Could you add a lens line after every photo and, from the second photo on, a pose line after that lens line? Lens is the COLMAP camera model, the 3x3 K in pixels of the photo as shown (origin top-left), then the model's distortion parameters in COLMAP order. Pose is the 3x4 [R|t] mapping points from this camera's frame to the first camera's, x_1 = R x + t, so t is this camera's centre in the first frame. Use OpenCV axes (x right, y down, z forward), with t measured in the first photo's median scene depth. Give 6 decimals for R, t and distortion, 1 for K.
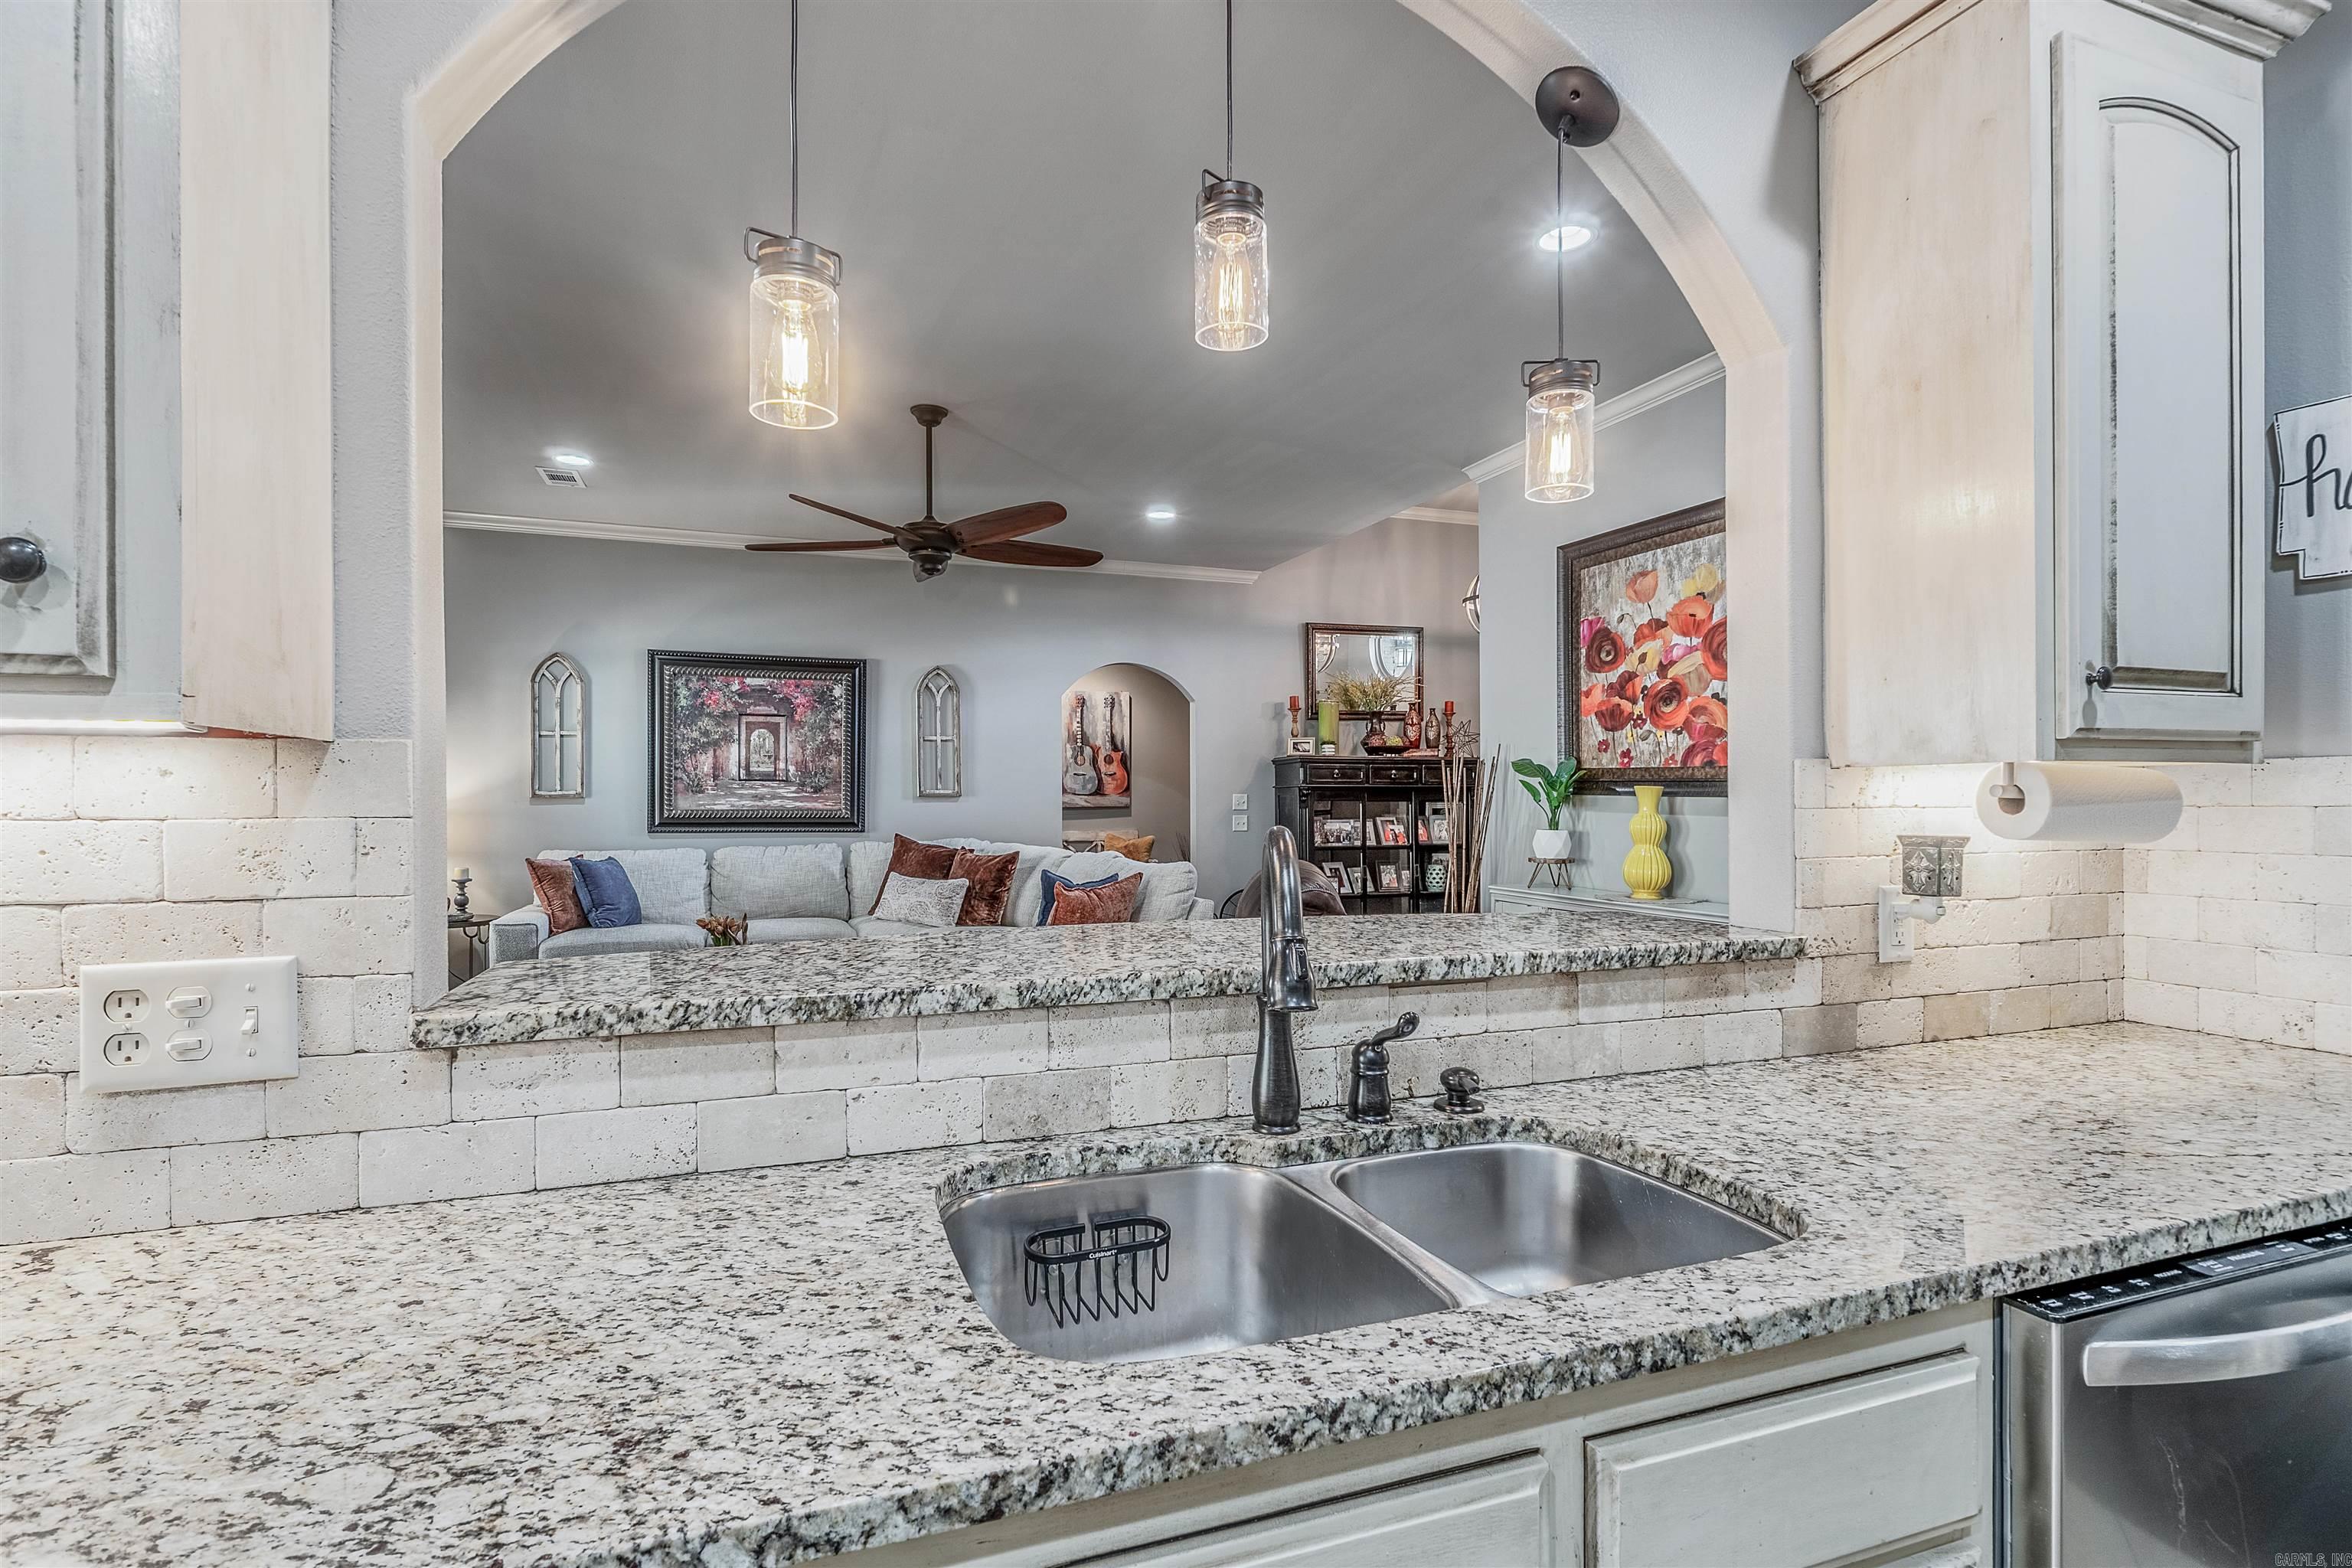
lens RADIAL K [[1133.2, 0, 1165.3], [0, 1133.2, 800.2], [0, 0, 1]] dist [-0.005872, -0.000321]
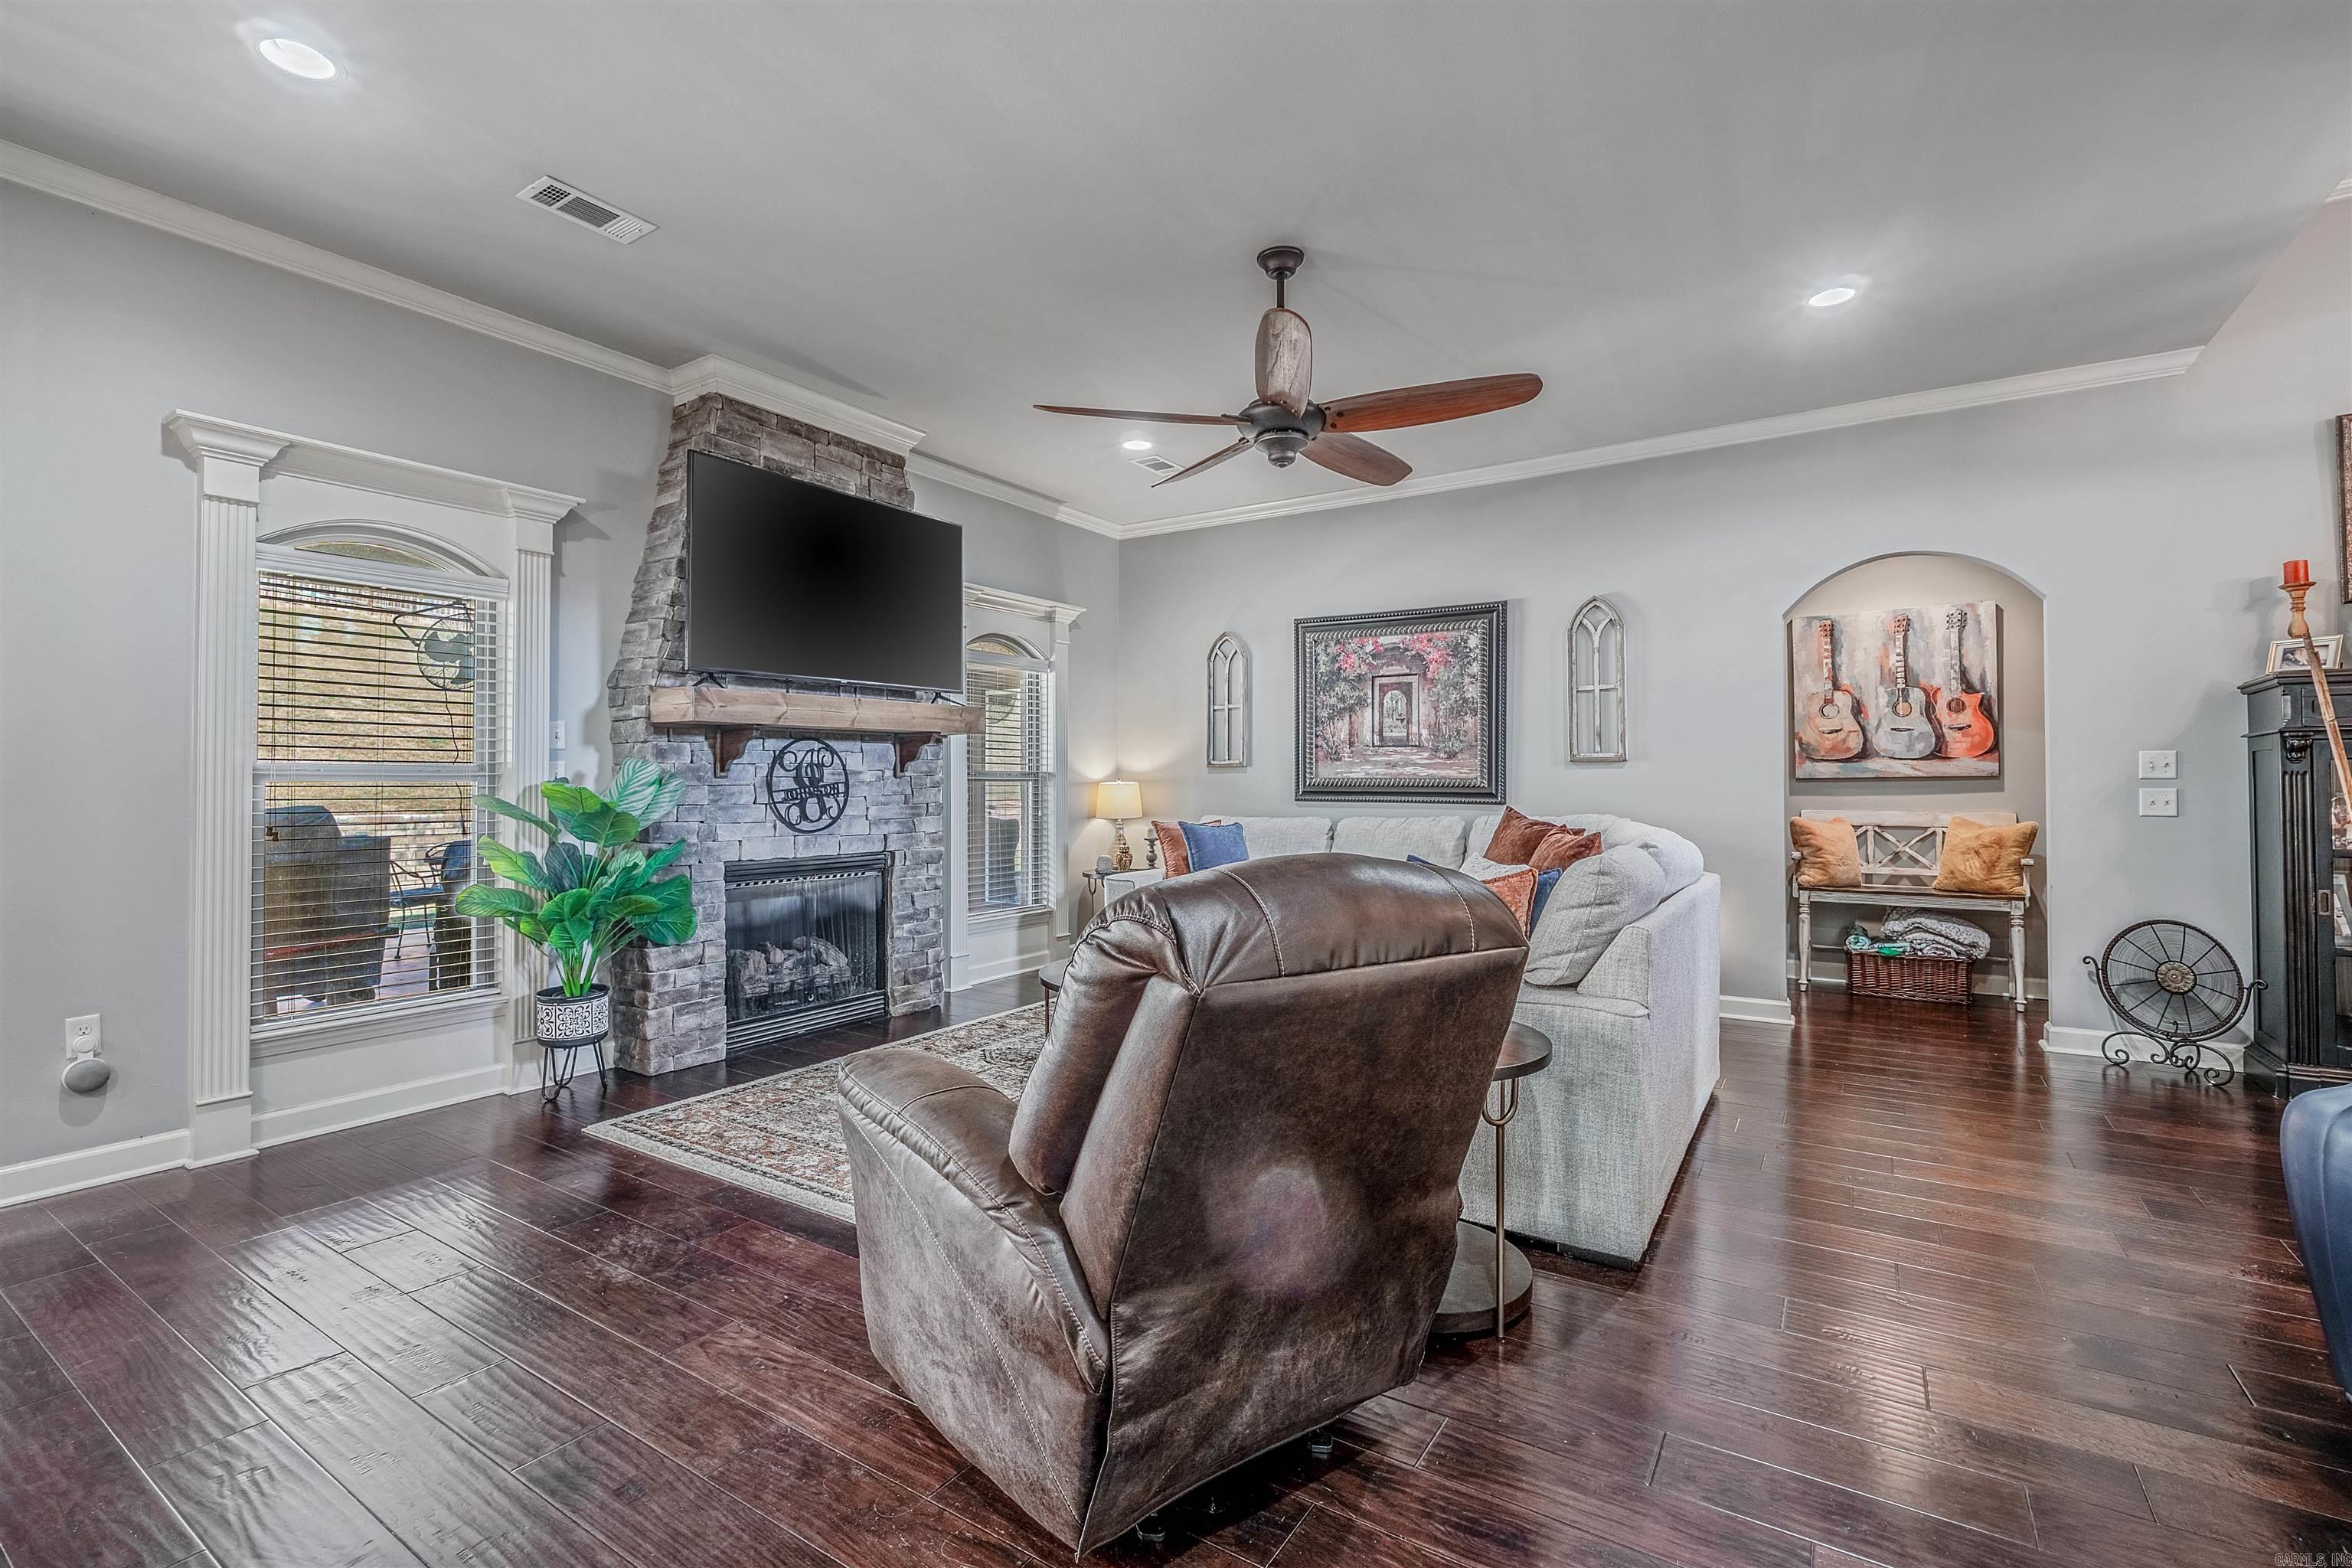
lens RADIAL K [[1025.8, 0, 1184.3], [0, 1025.8, 770.2], [0, 0, 1]] dist [-0.003177, -0.000020]
pose [[0.606351, -0.007841, -0.795159, 0.208080], [0.001509, 0.999961, -0.008710, 0.009321], [0.795196, 0.004082, 0.606339, 0.364047]]
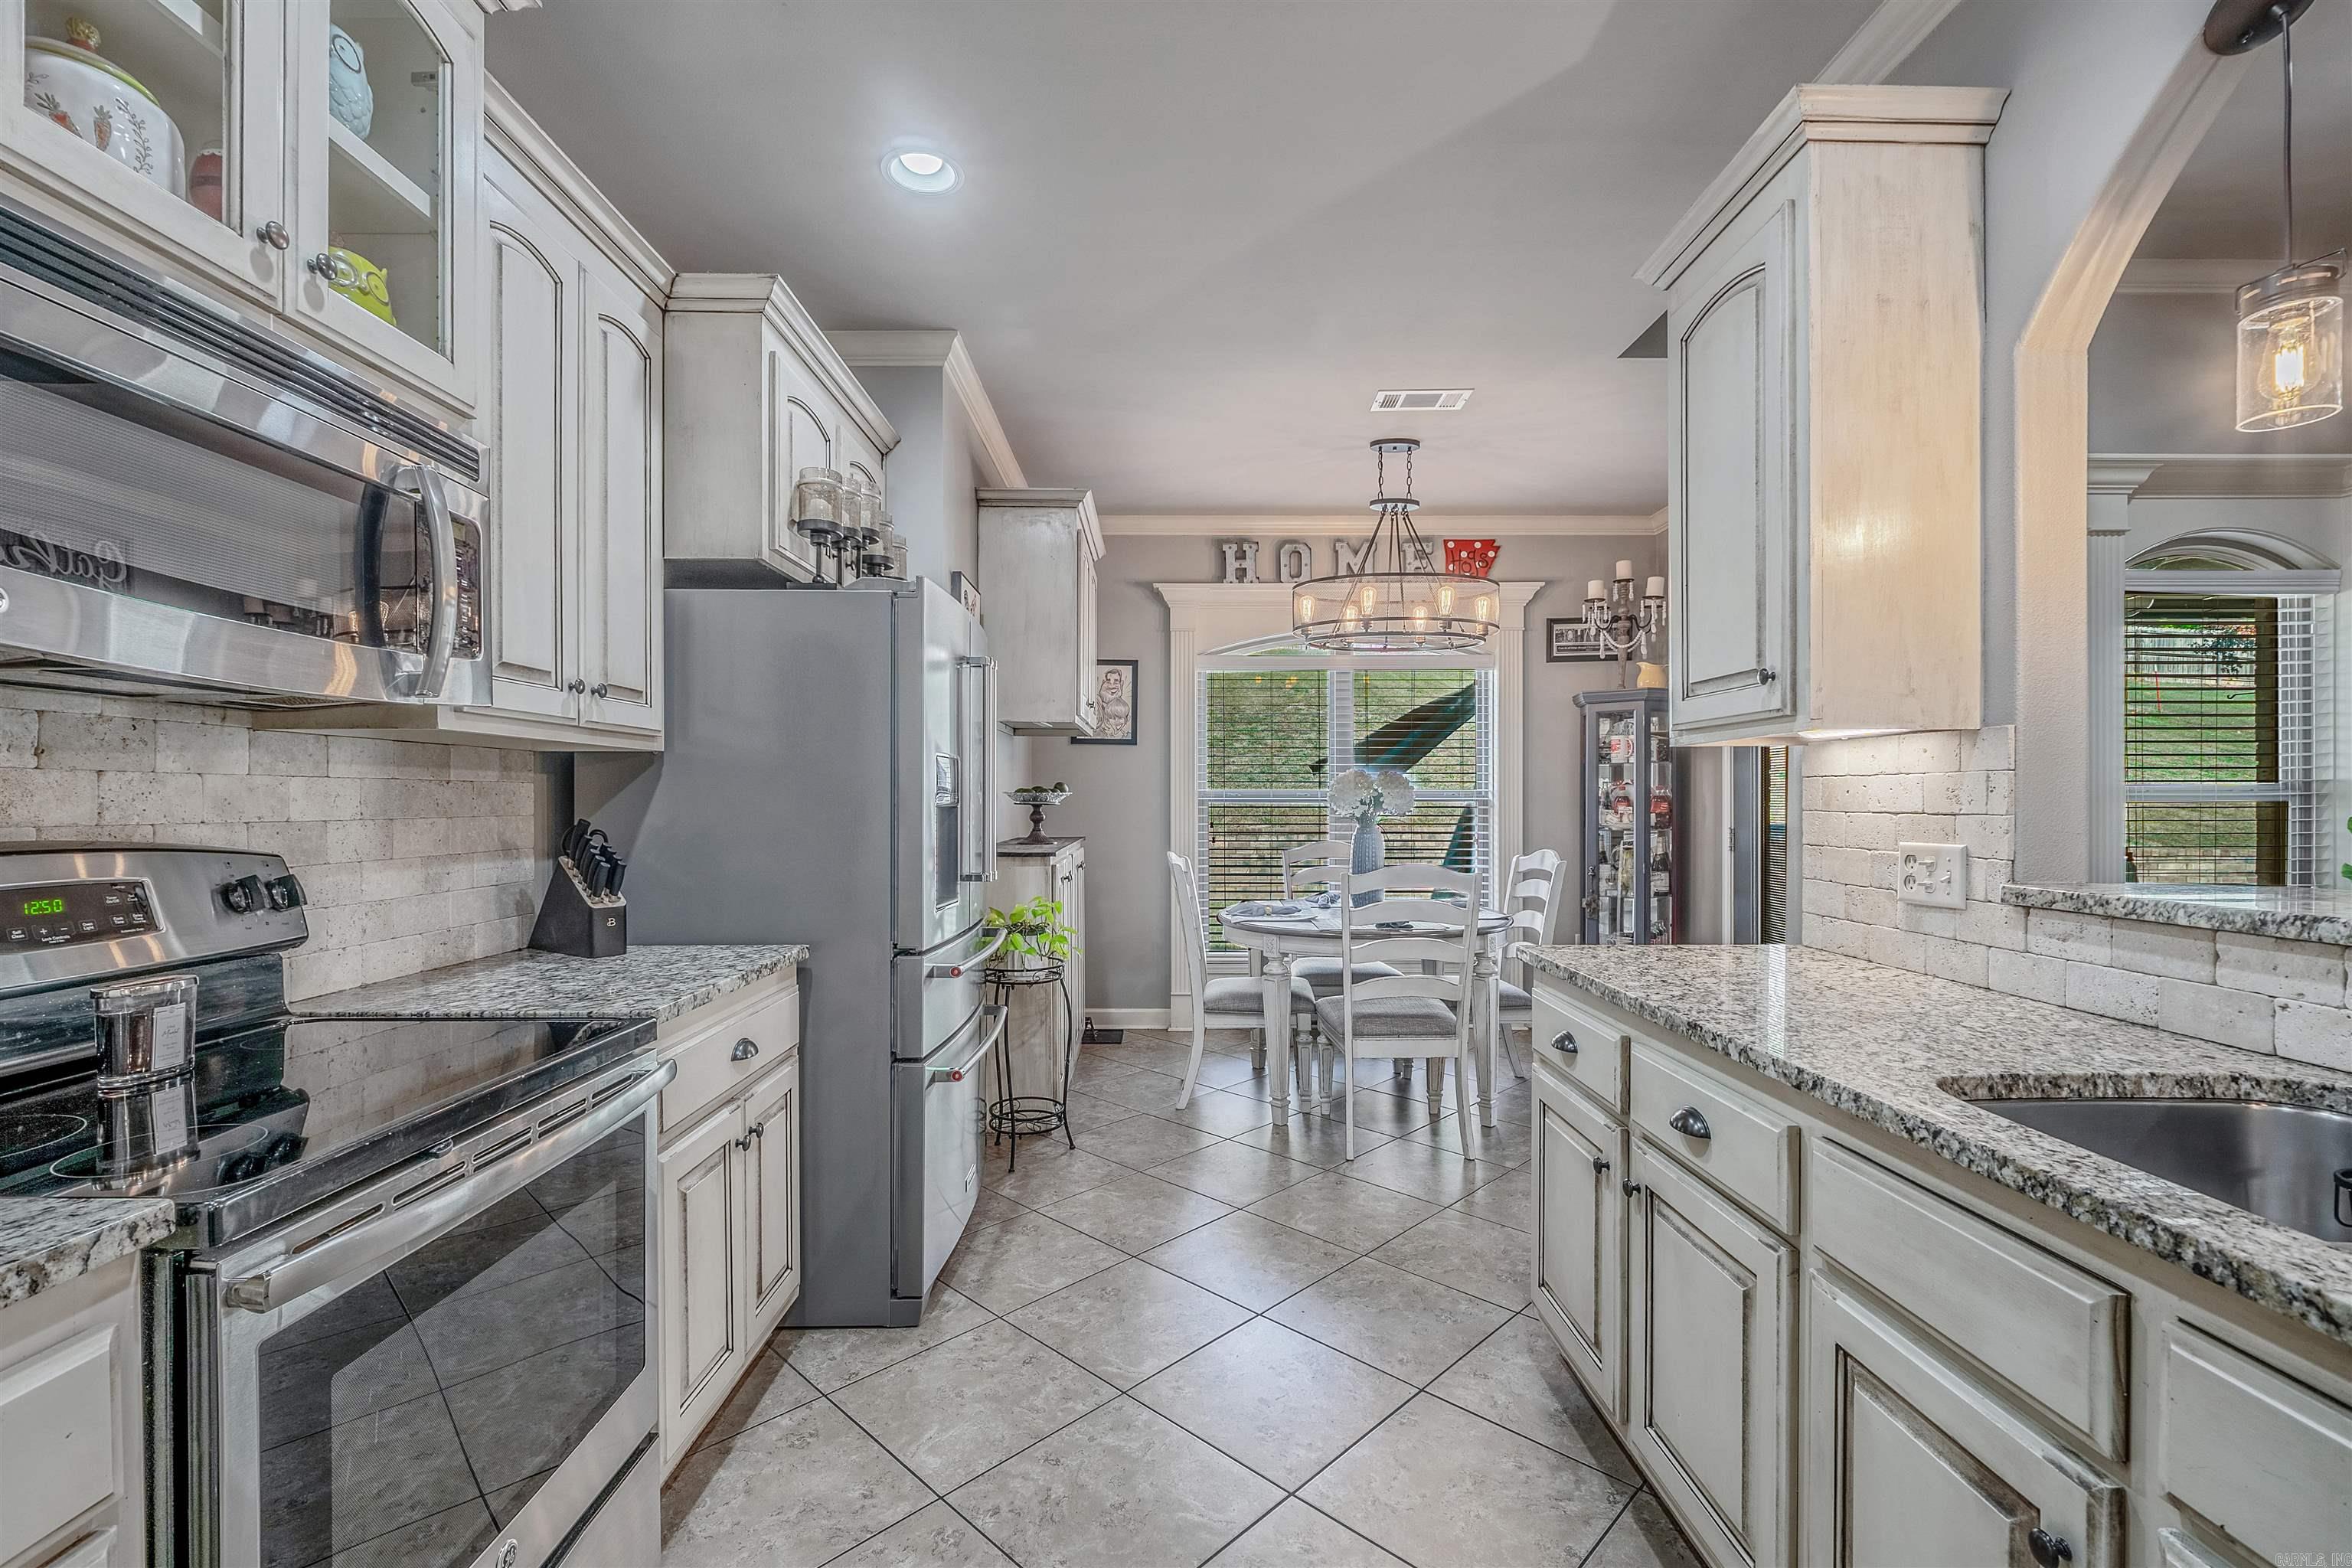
lens RADIAL K [[1025.8, 0, 1178.7], [0, 1025.8, 794.1], [0, 0, 1]] dist [-0.003177, -0.000020]
pose [[-0.337784, -0.001705, -0.941222, 1.111762], [0.005604, 0.999977, -0.003823, 0.045854], [0.941207, -0.006565, -0.337766, 0.303395]]
